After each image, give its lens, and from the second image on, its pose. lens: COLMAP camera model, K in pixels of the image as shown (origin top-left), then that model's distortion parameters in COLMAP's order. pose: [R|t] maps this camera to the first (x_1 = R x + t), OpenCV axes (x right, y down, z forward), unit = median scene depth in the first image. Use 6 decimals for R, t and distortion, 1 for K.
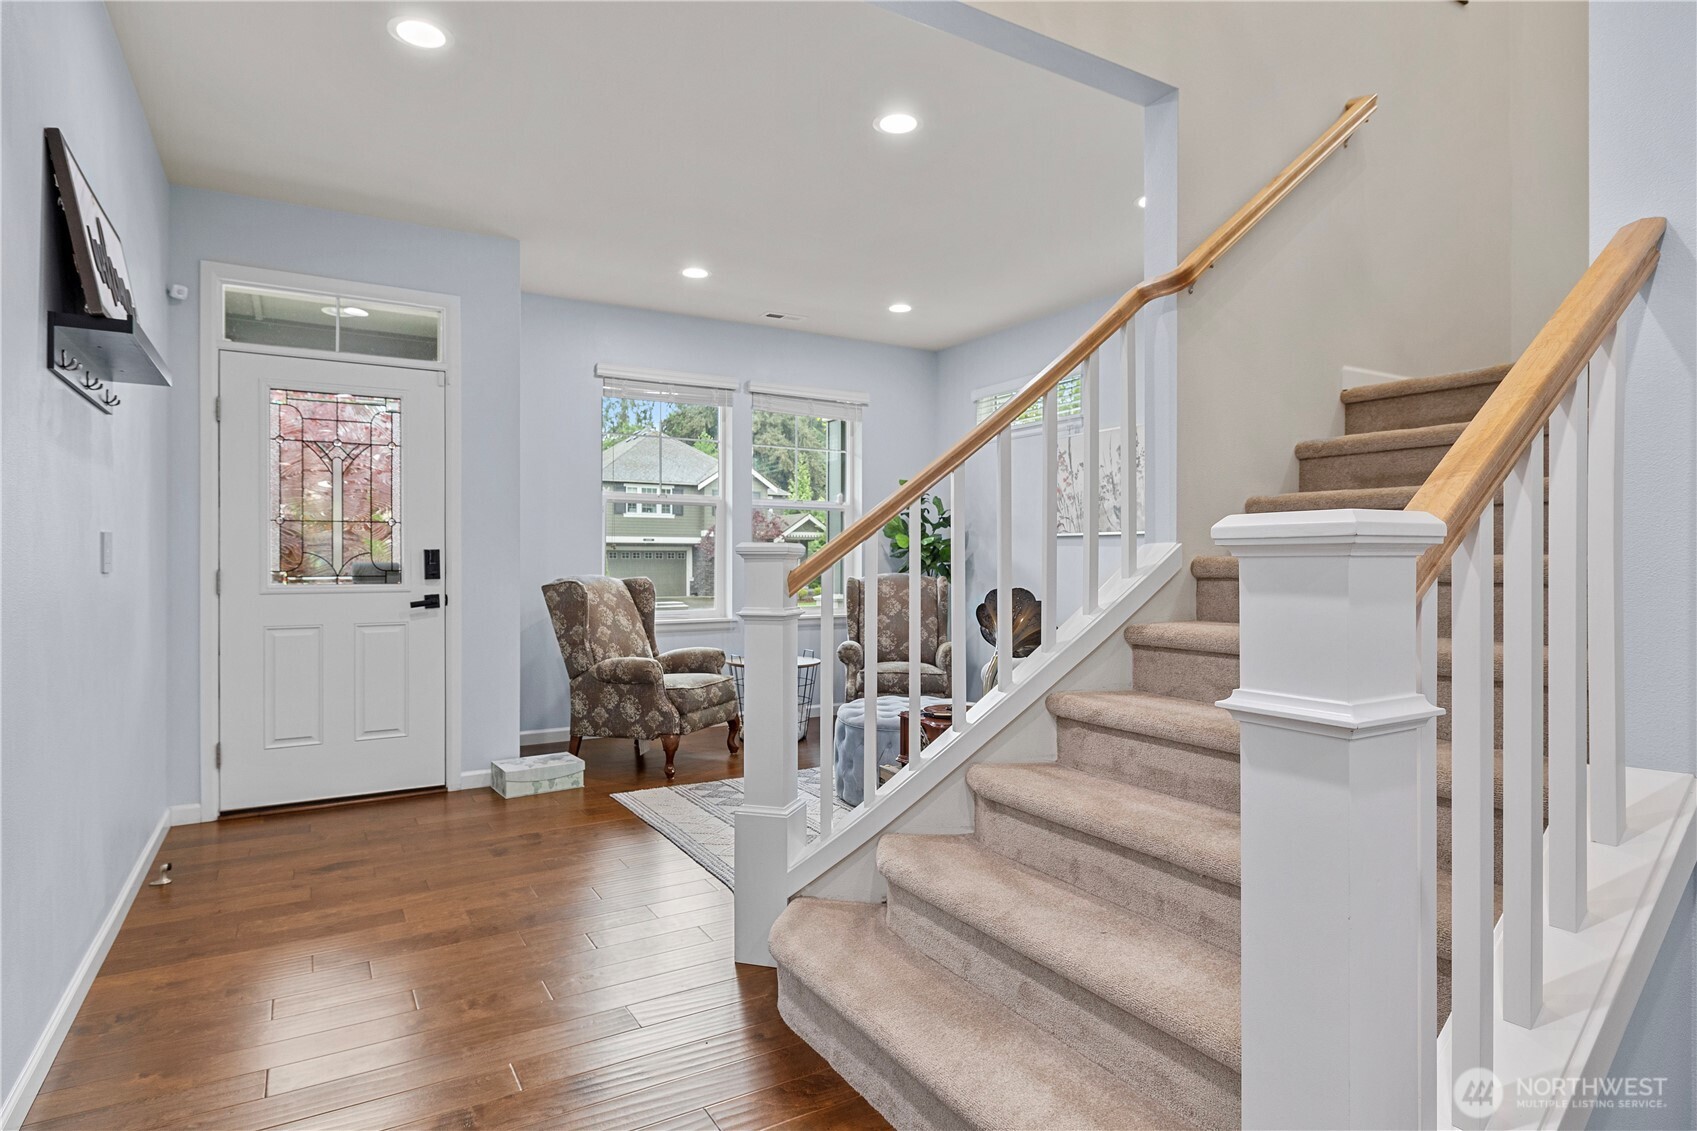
lens RADIAL K [[933.0, 0, 845.9], [0, 933.0, 562.0], [0, 0, 1]] dist [0.004579, 0.000575]
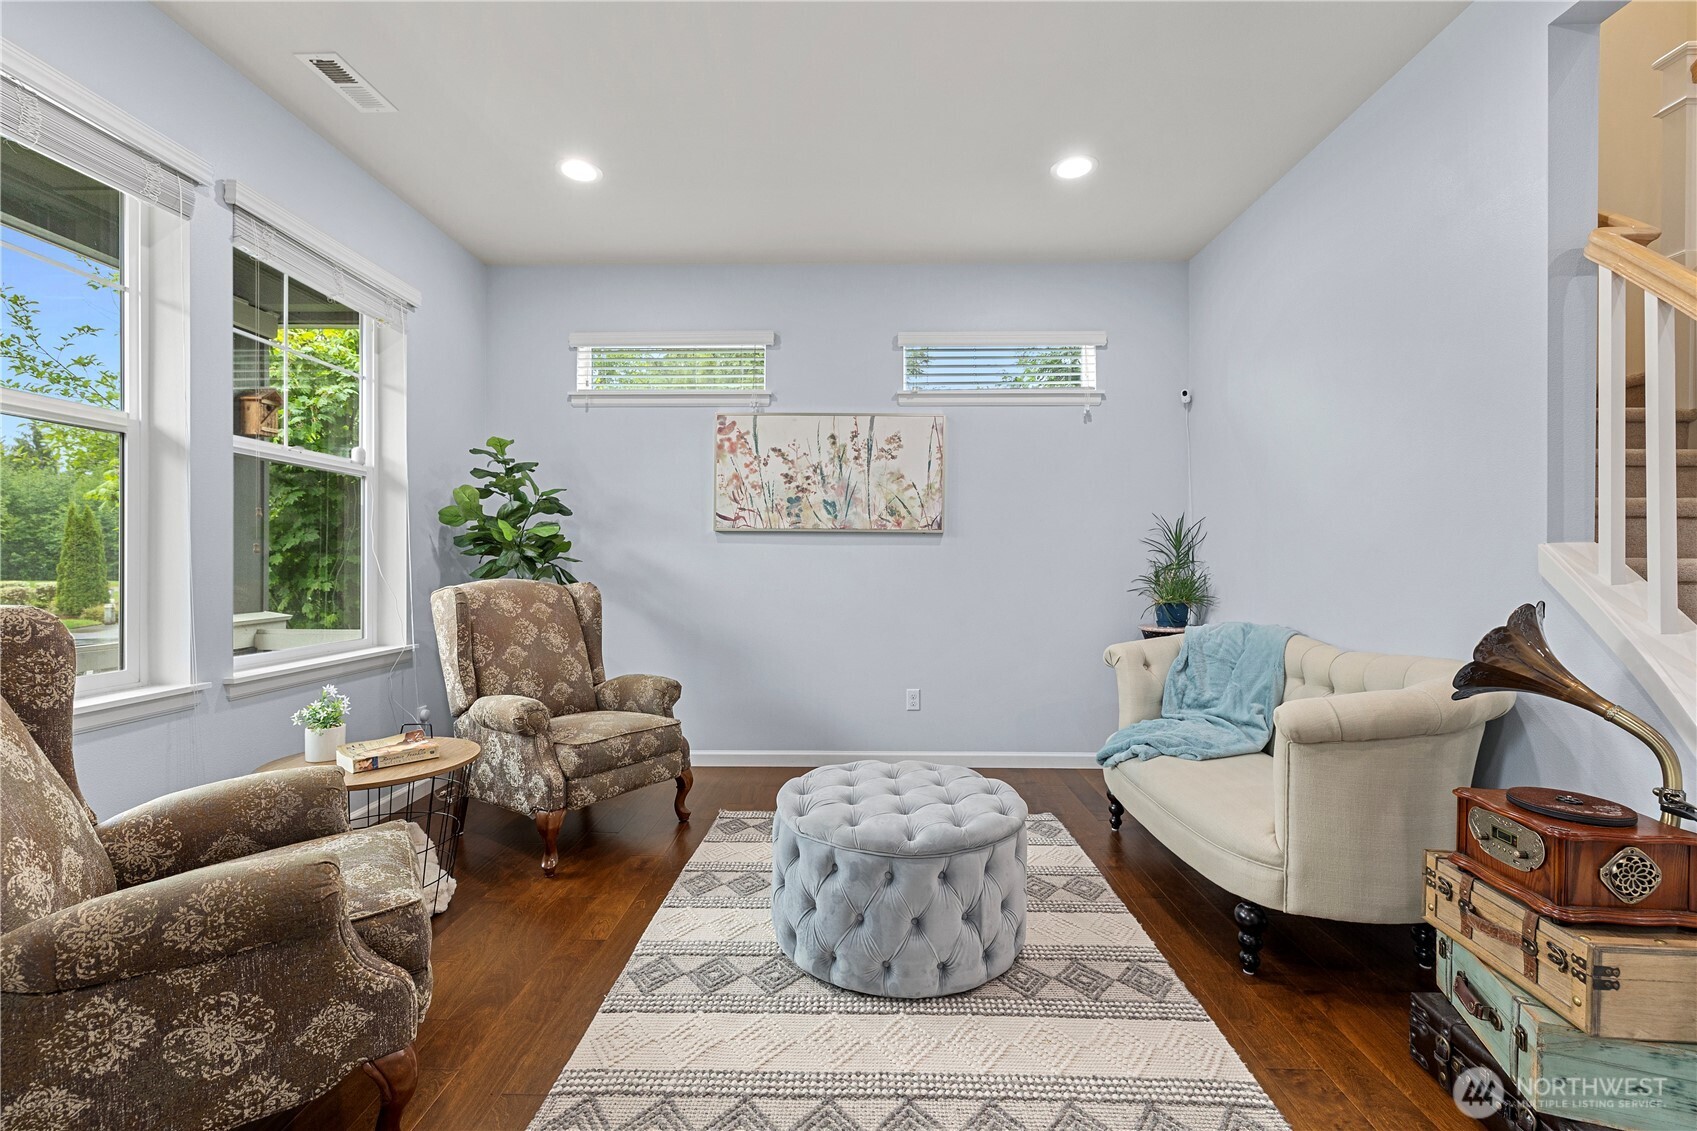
lens RADIAL K [[713.9, 0, 852.4], [0, 713.9, 567.7], [0, 0, 1]] dist [-0.000809, 0.000138]
pose [[0.518761, -0.002640, 0.854915, -0.349259], [-0.001218, 0.999992, 0.003827, 0.002618], [-0.854919, -0.003026, 0.518753, 0.759553]]
